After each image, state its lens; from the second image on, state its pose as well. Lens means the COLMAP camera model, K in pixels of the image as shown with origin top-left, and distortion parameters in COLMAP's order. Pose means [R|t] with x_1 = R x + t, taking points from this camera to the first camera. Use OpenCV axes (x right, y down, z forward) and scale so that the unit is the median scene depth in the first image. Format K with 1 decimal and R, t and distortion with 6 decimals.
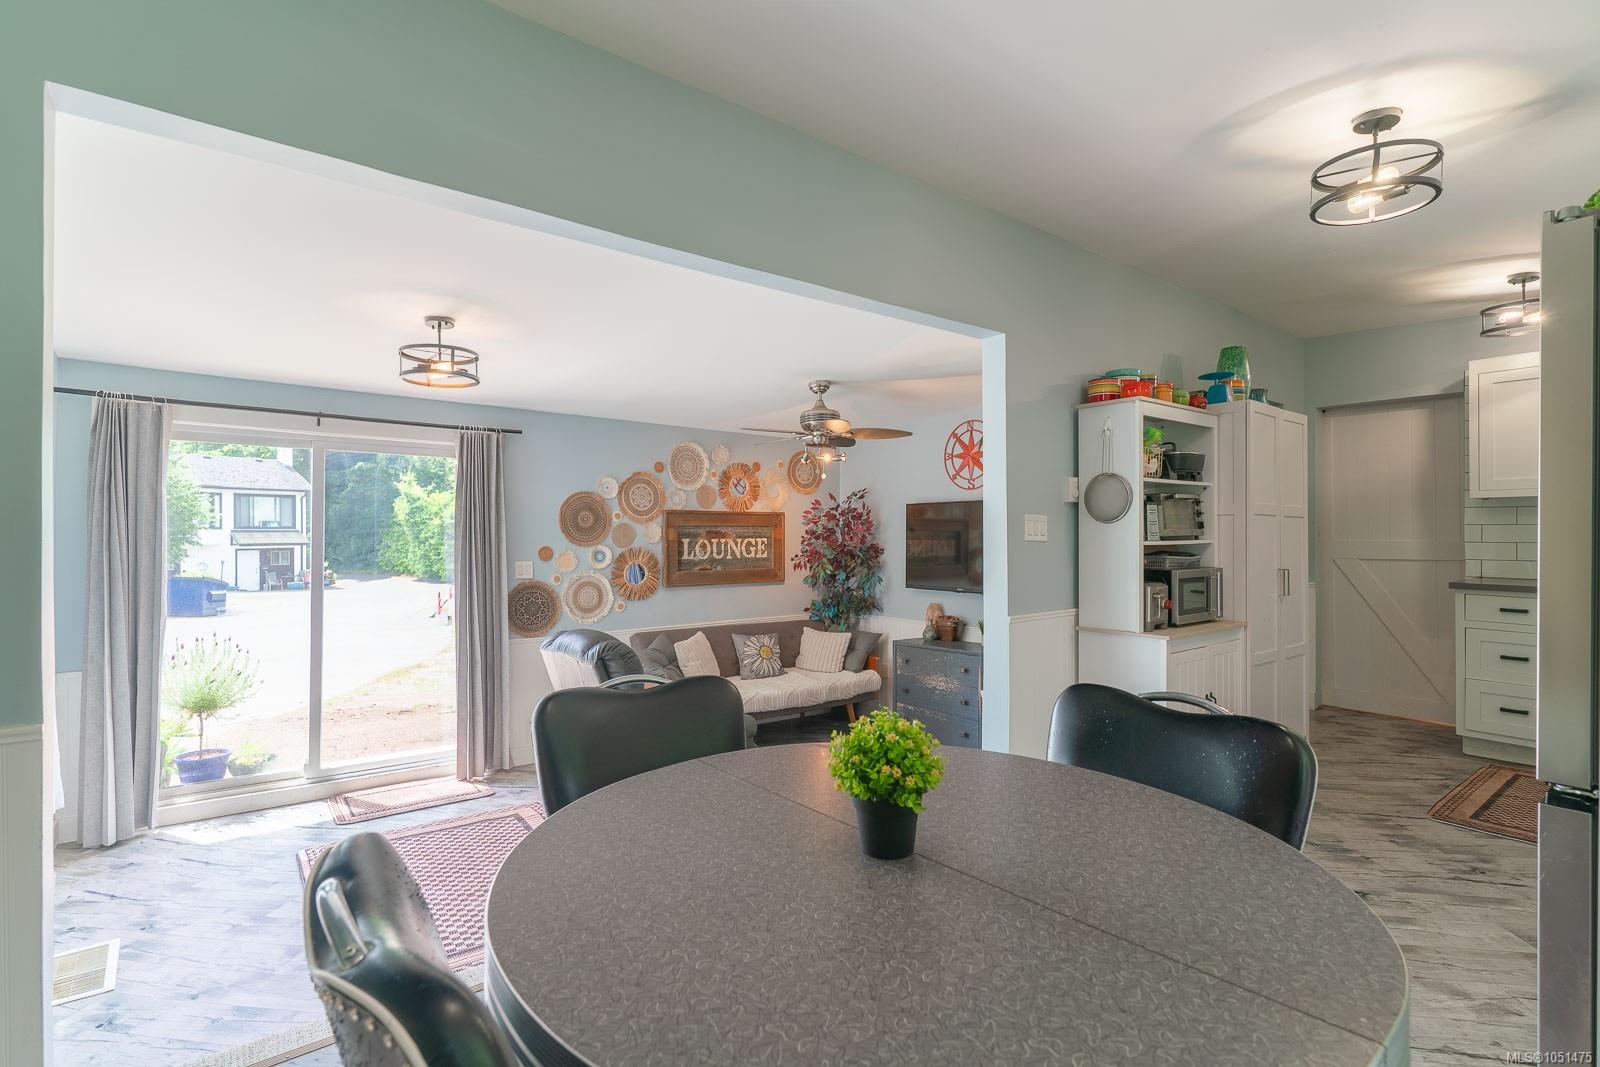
lens RADIAL K [[754.3, 0, 798.0], [0, 754.3, 532.2], [0, 0, 1]] dist [-0.004328, -0.001392]
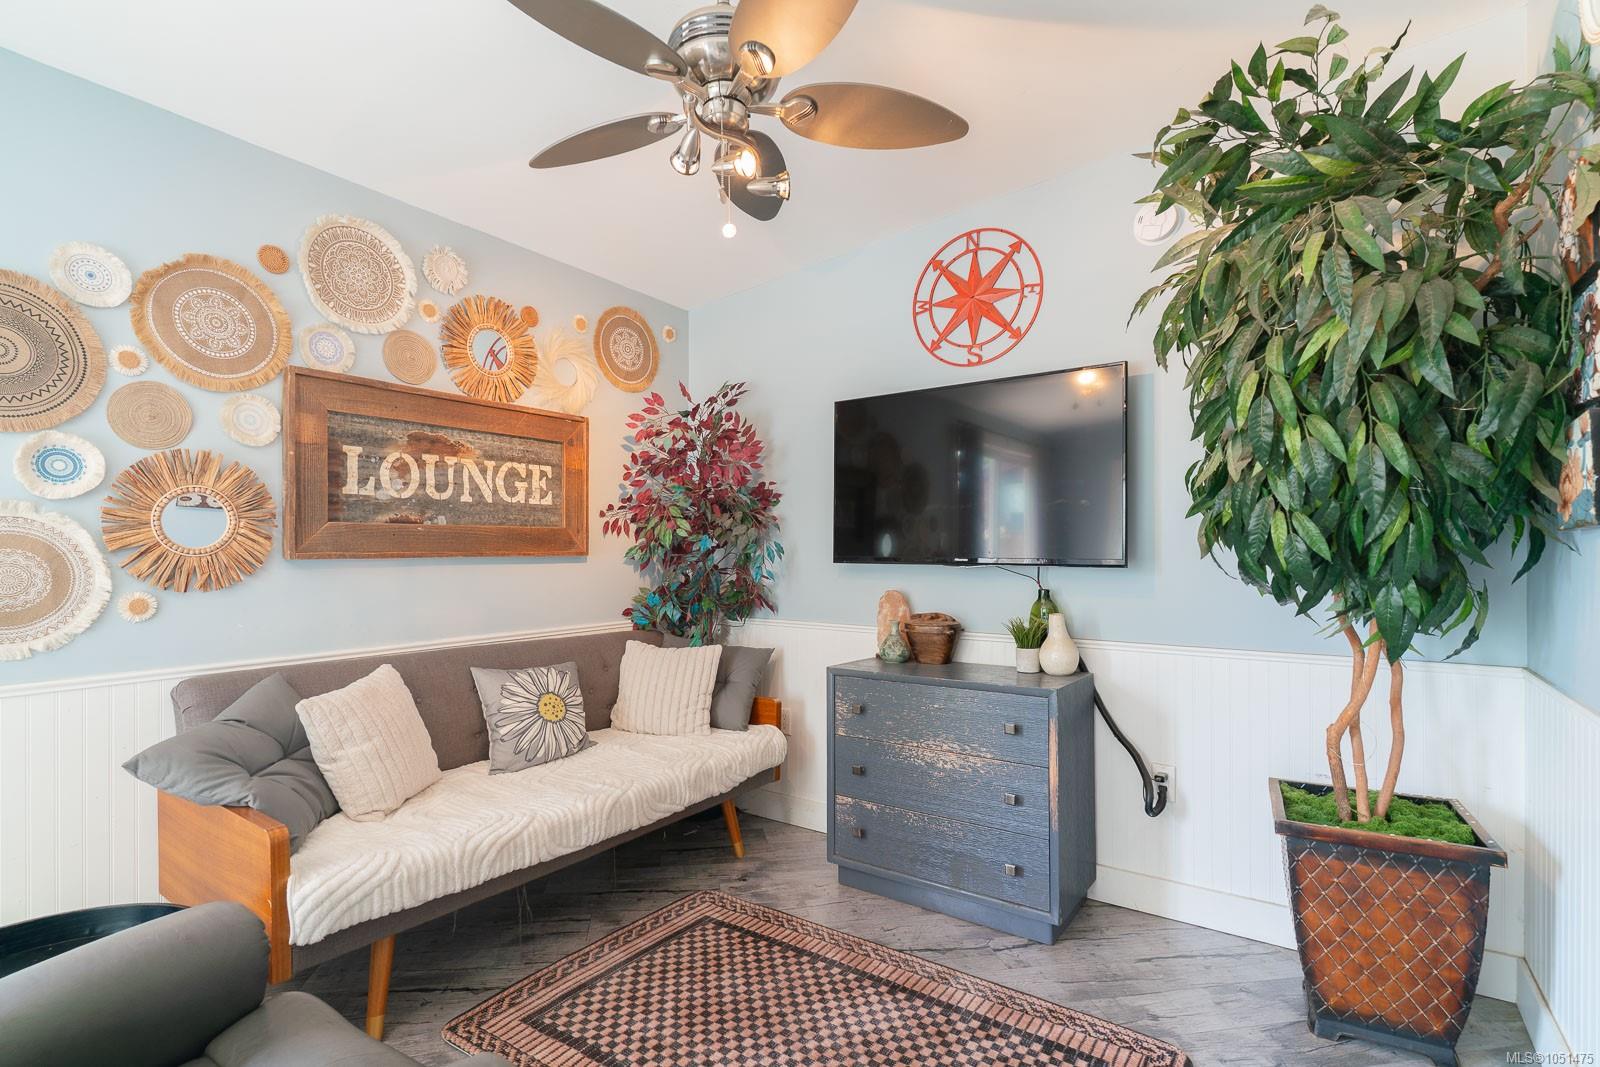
lens RADIAL K [[754.3, 0, 797.7], [0, 754.3, 542.8], [0, 0, 1]] dist [-0.004328, -0.001392]
pose [[0.957783, 0.003497, 0.287470, -0.030616], [-0.003118, 0.999994, -0.001774, 0.061790], [-0.287474, 0.000803, 0.957788, 0.515940]]
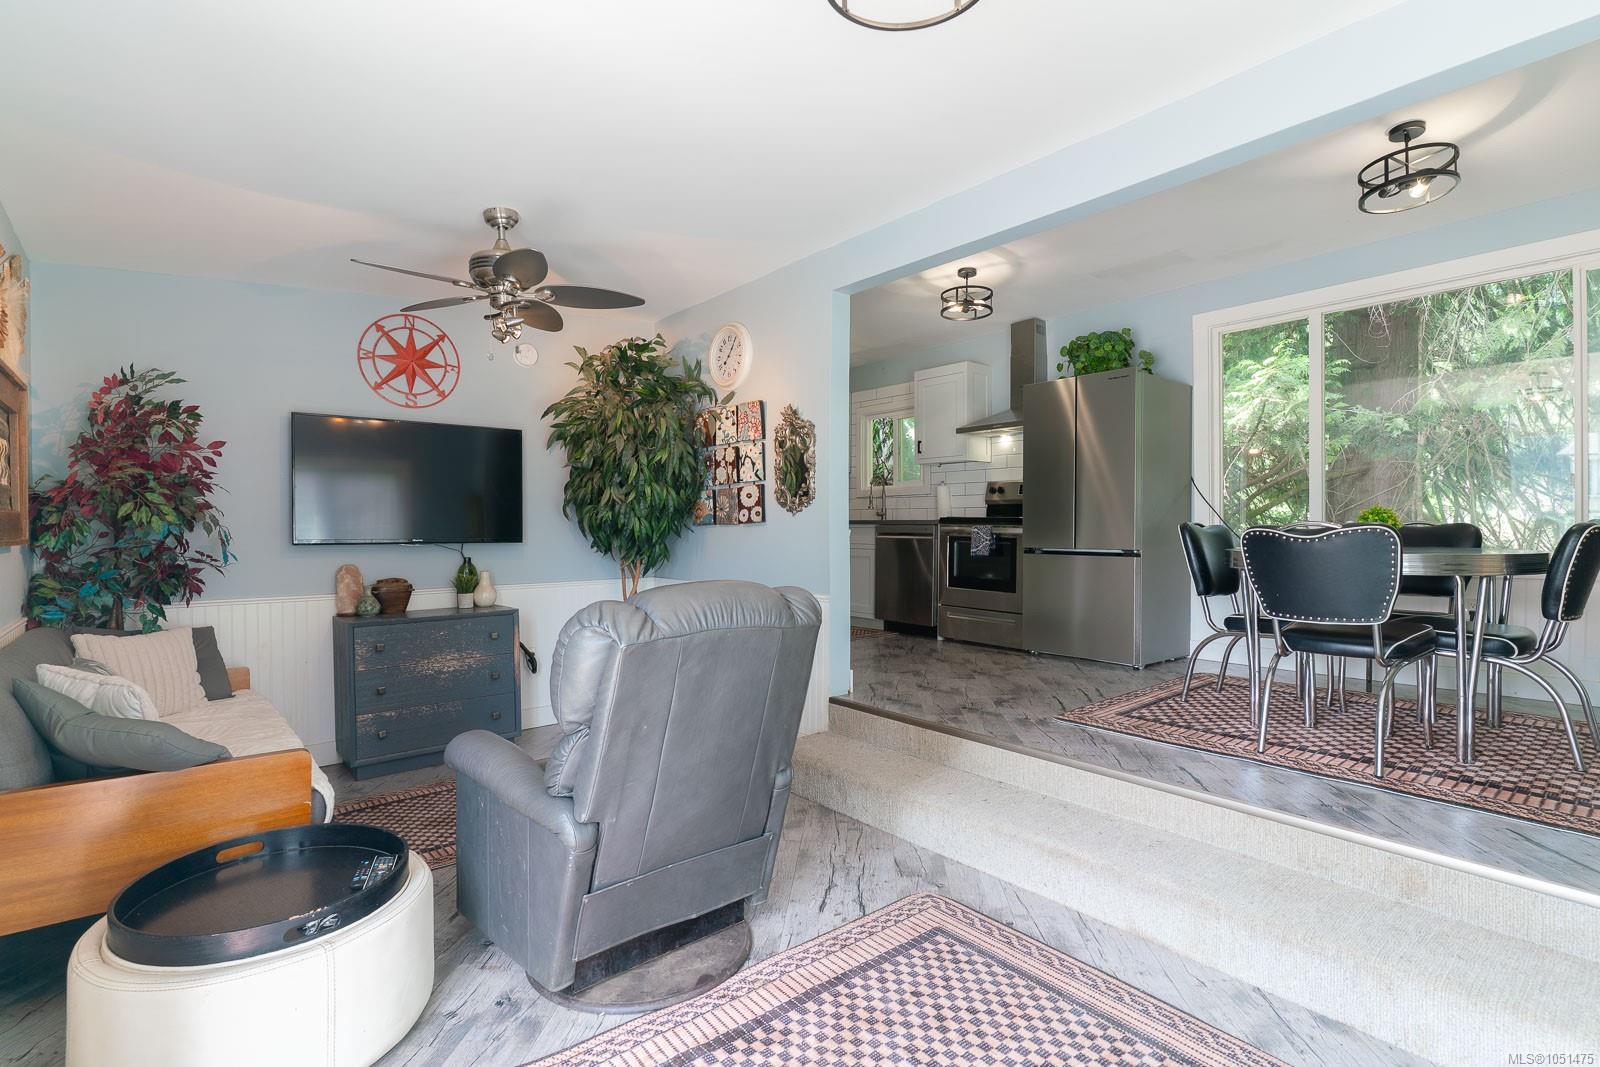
lens RADIAL K [[754.3, 0, 794.8], [0, 754.3, 533.9], [0, 0, 1]] dist [-0.004328, -0.001392]
pose [[-0.032602, -0.004357, 0.999459, -0.503698], [-0.002456, 0.999988, 0.004280, 0.061233], [-0.999465, -0.002315, -0.032612, 0.609624]]
